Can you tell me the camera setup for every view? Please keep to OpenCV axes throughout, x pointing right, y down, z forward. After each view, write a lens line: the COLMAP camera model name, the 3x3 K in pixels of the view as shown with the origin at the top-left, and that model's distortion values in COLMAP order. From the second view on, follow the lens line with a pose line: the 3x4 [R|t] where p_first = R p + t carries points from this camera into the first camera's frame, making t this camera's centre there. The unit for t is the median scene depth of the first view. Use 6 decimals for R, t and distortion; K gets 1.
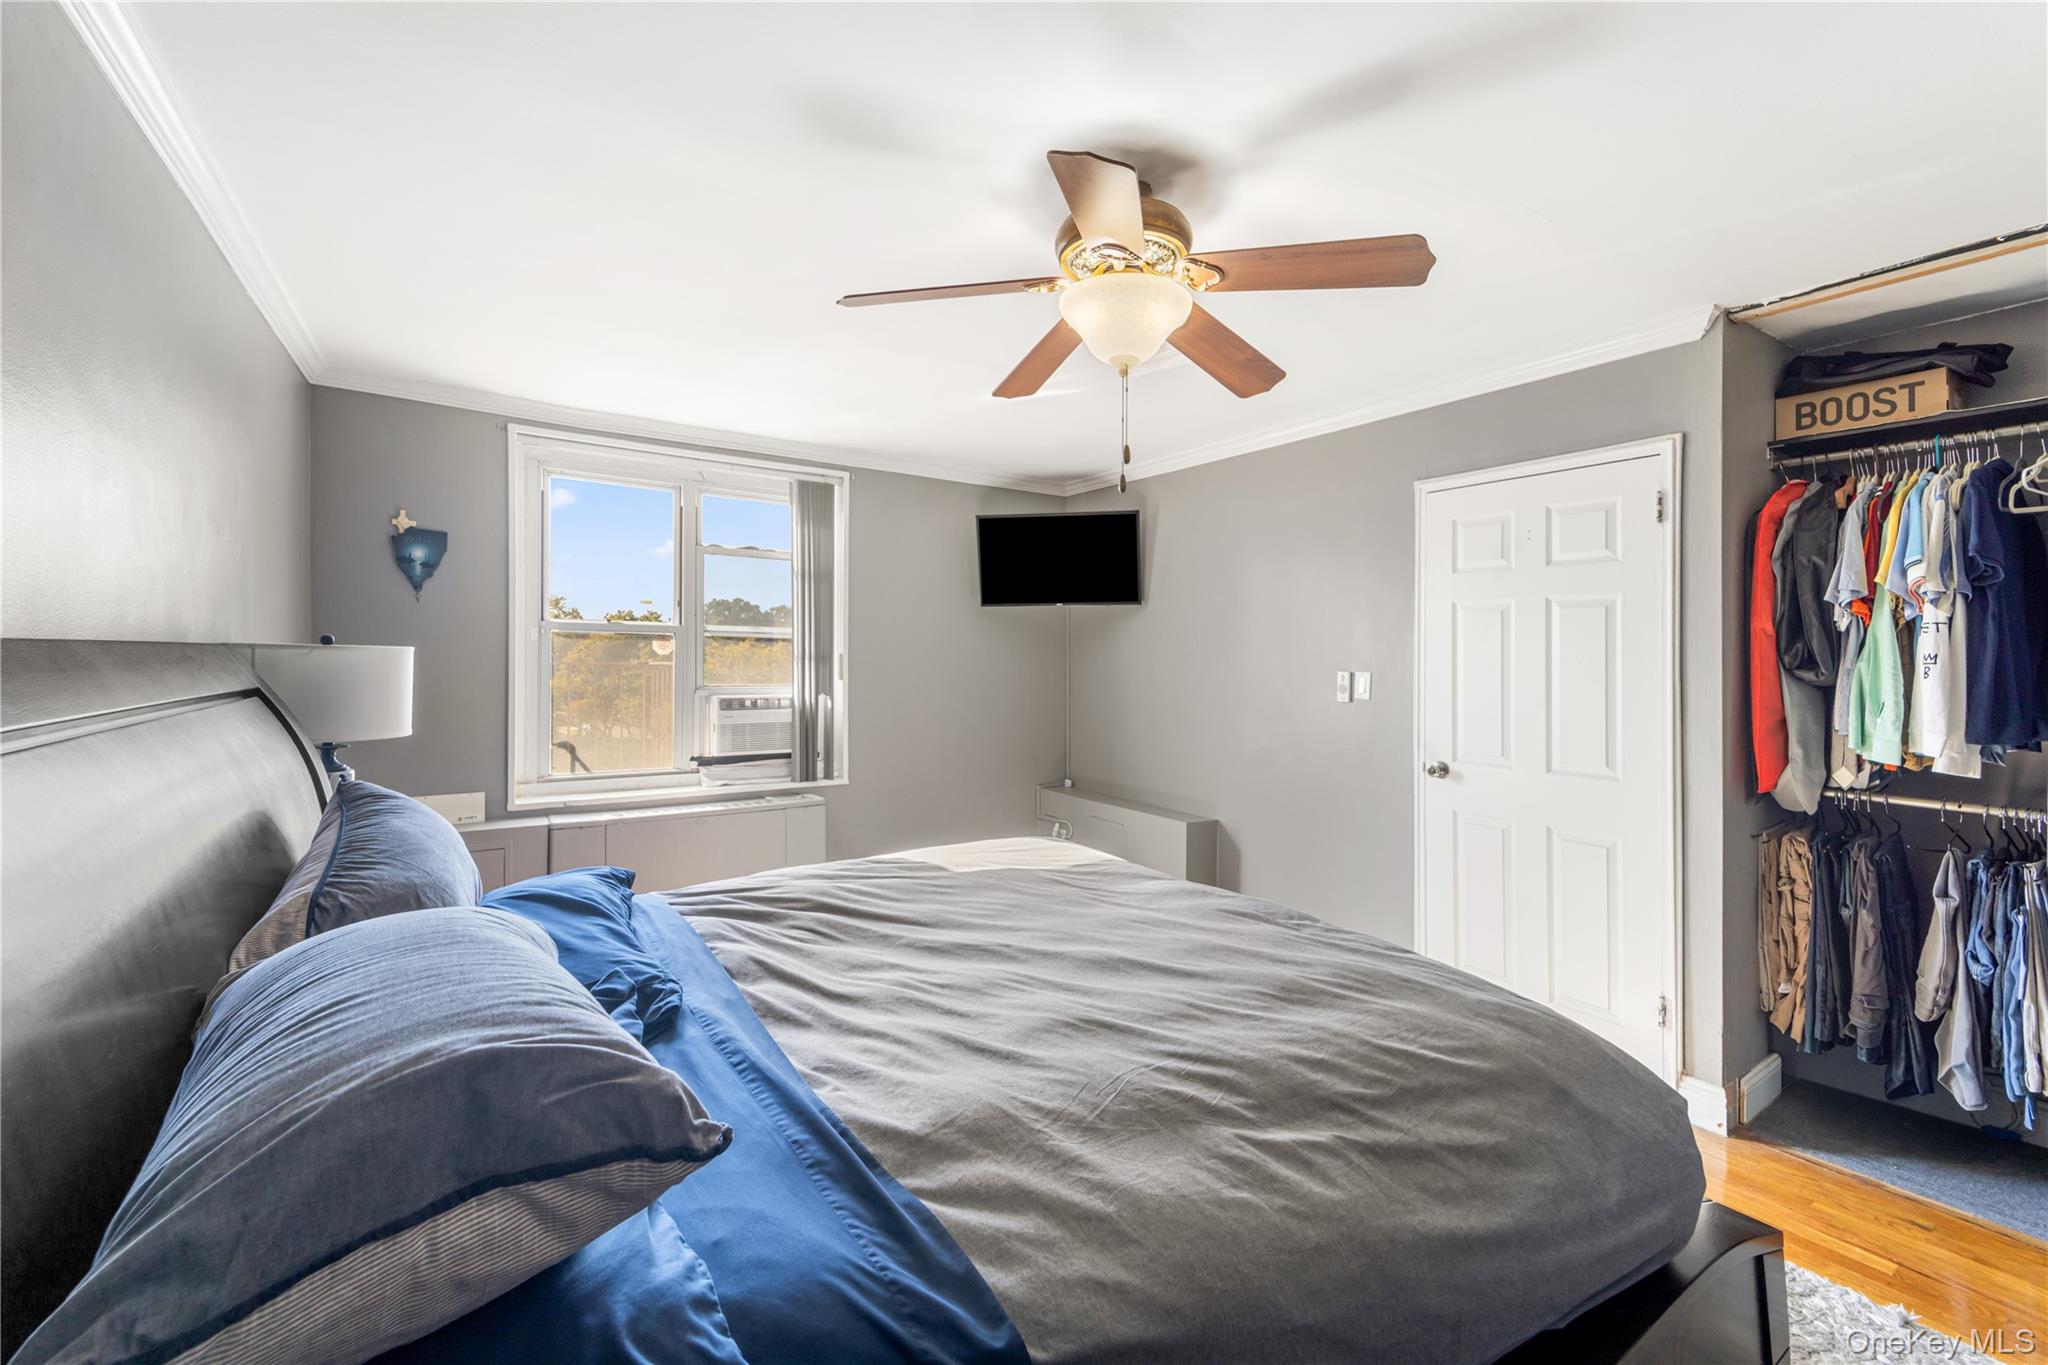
lens RADIAL K [[832.6, 0, 1018.8], [0, 832.6, 648.0], [0, 0, 1]] dist [0.036004, -0.000026]
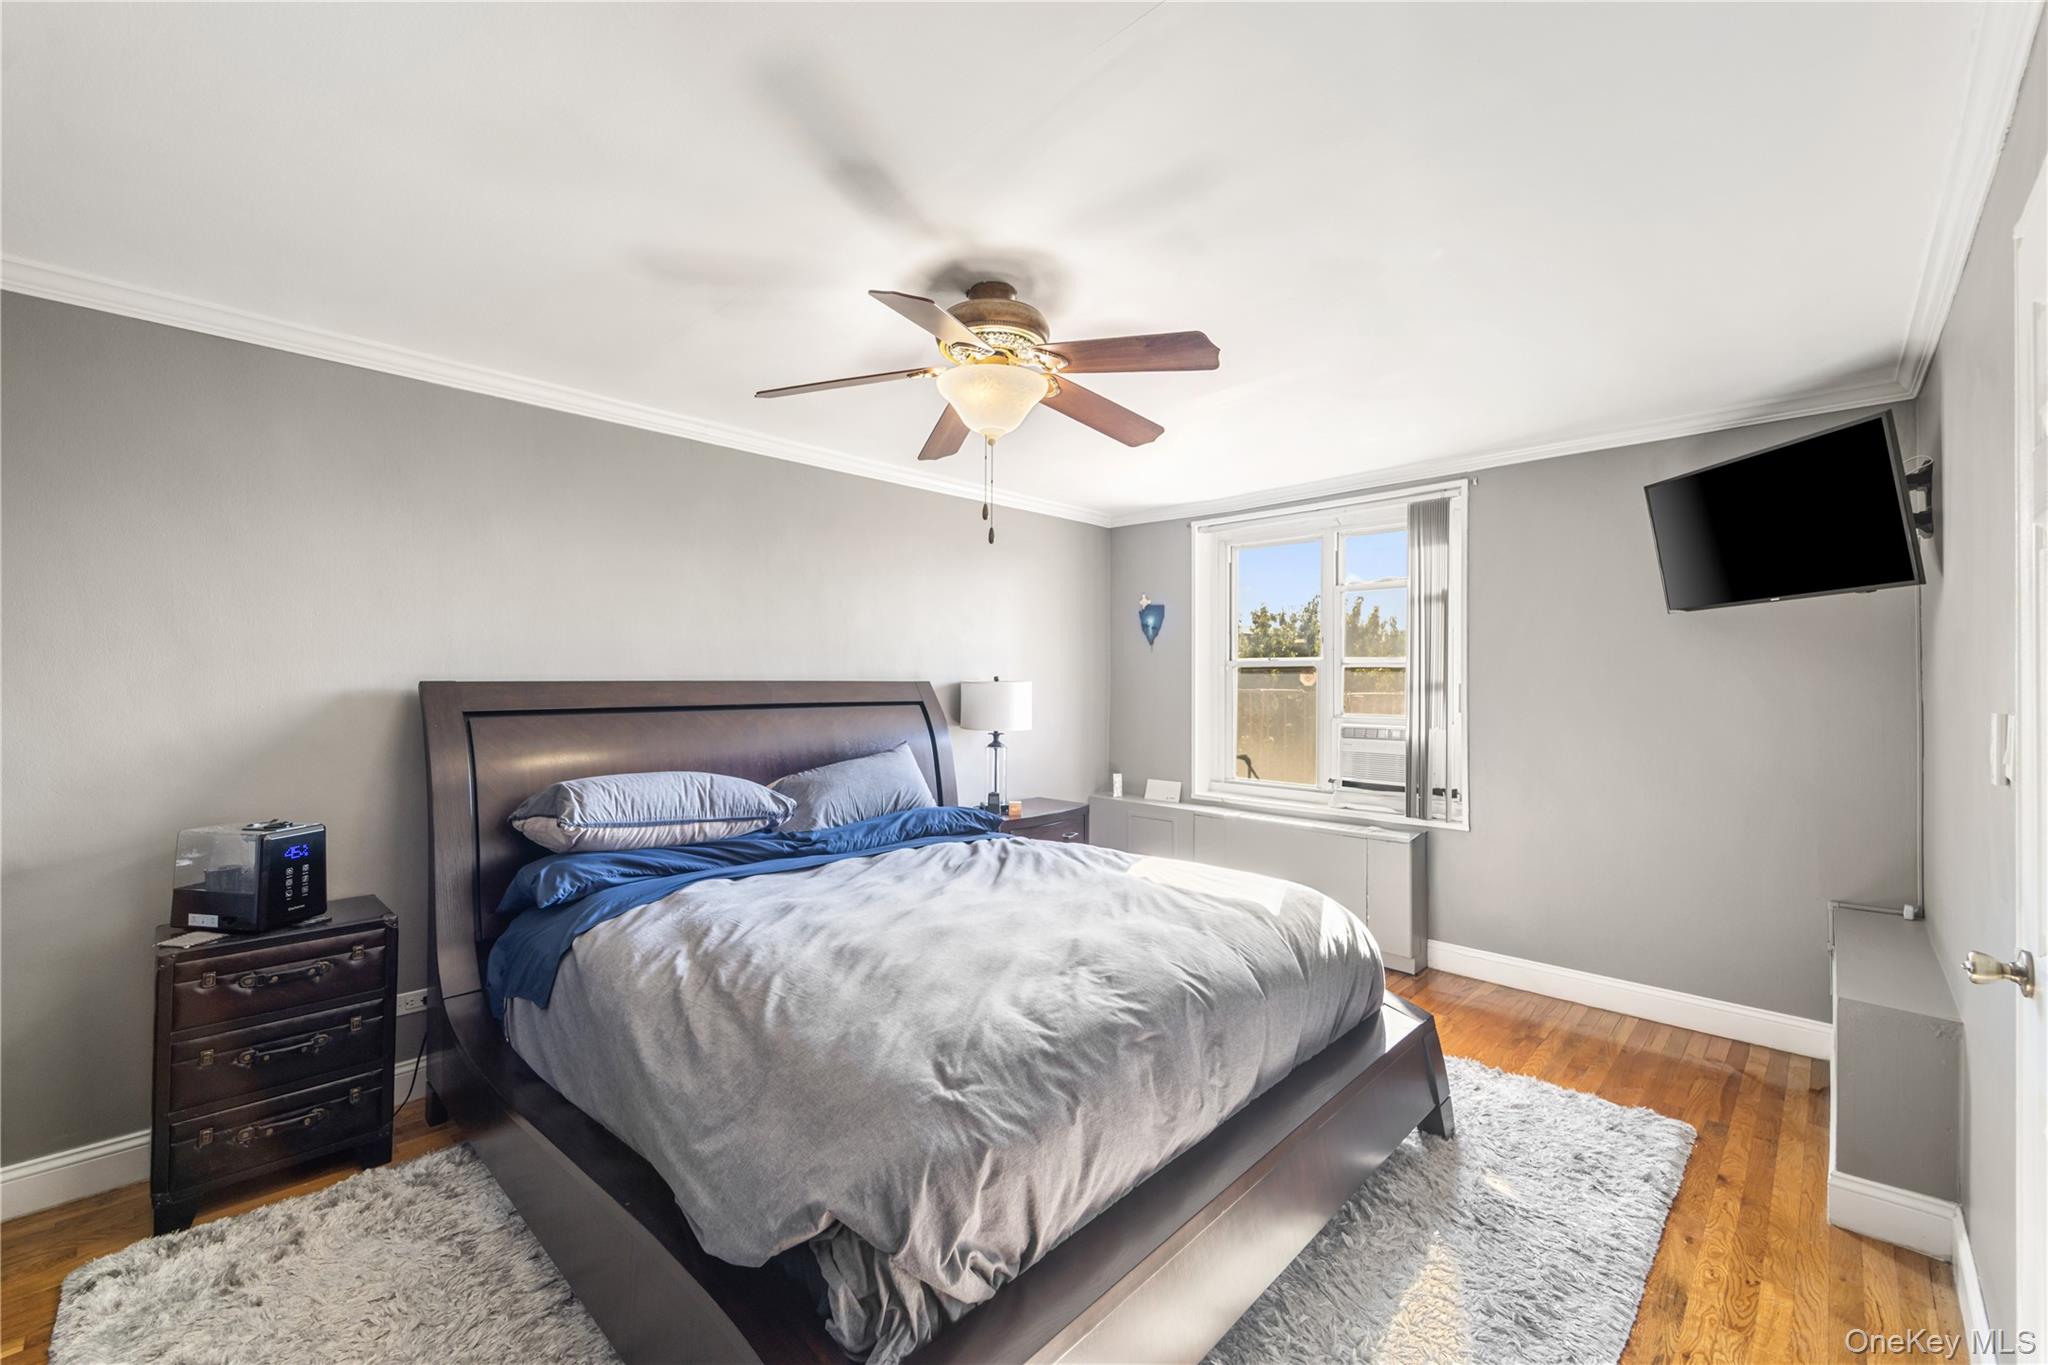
lens RADIAL K [[832.6, 0, 1018.8], [0, 832.6, 648.0], [0, 0, 1]] dist [0.036004, -0.000026]
pose [[0.209999, -0.052876, -0.976271, 0.710260], [0.009030, 0.998599, -0.052143, 0.014687], [0.977660, 0.002135, 0.210183, 0.435908]]
